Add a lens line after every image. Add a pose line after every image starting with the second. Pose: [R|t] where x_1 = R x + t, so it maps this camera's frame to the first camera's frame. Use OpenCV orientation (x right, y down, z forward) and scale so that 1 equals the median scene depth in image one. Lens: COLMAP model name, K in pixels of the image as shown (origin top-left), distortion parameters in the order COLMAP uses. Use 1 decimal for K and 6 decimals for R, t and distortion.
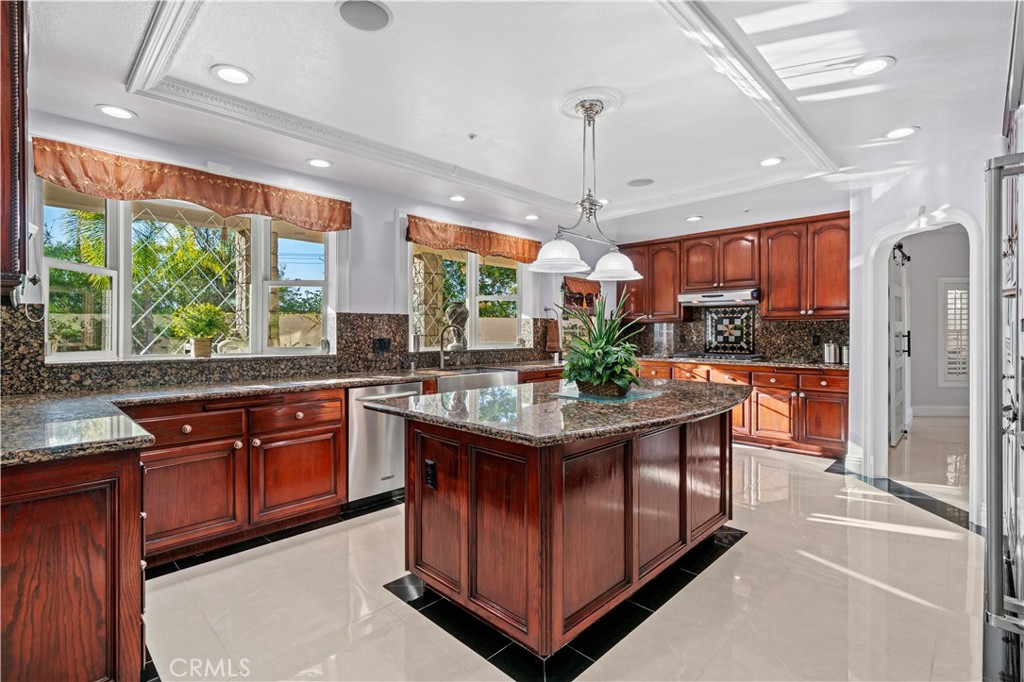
lens RADIAL K [[475.0, 0, 543.1], [0, 475.0, 339.1], [0, 0, 1]] dist [-0.001472, -0.000327]
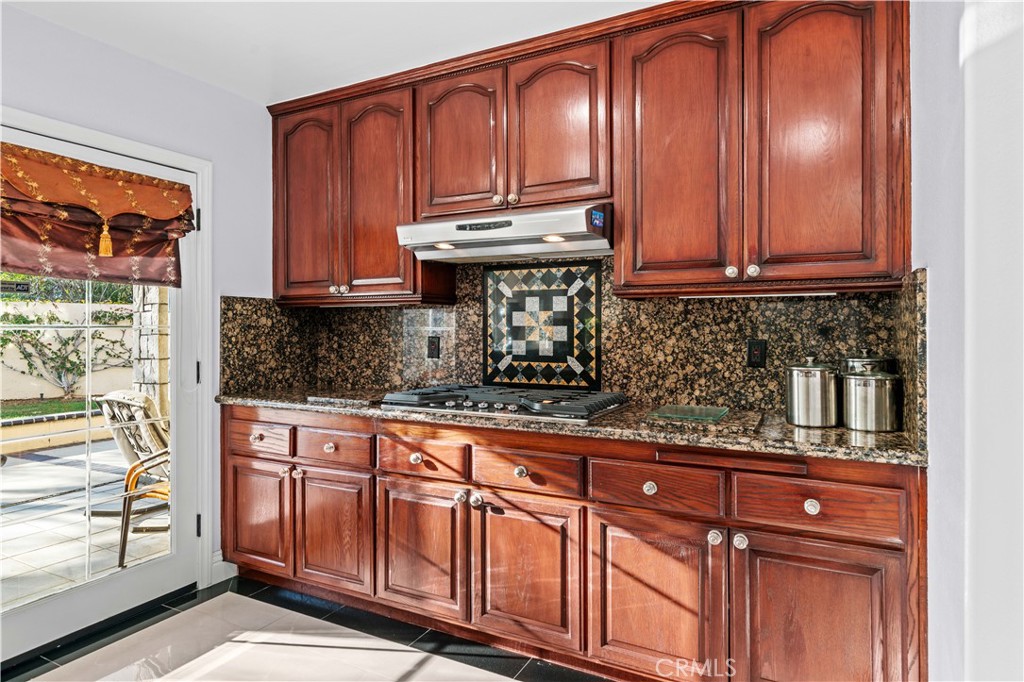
lens RADIAL K [[589.7, 0, 509.8], [0, 589.7, 335.0], [0, 0, 1]] dist [0.003832, 0.002647]
pose [[0.972250, -0.000822, 0.233943, 0.279687], [0.002606, 0.999970, -0.007314, -0.008723], [-0.233930, 0.007720, 0.972223, 0.591719]]
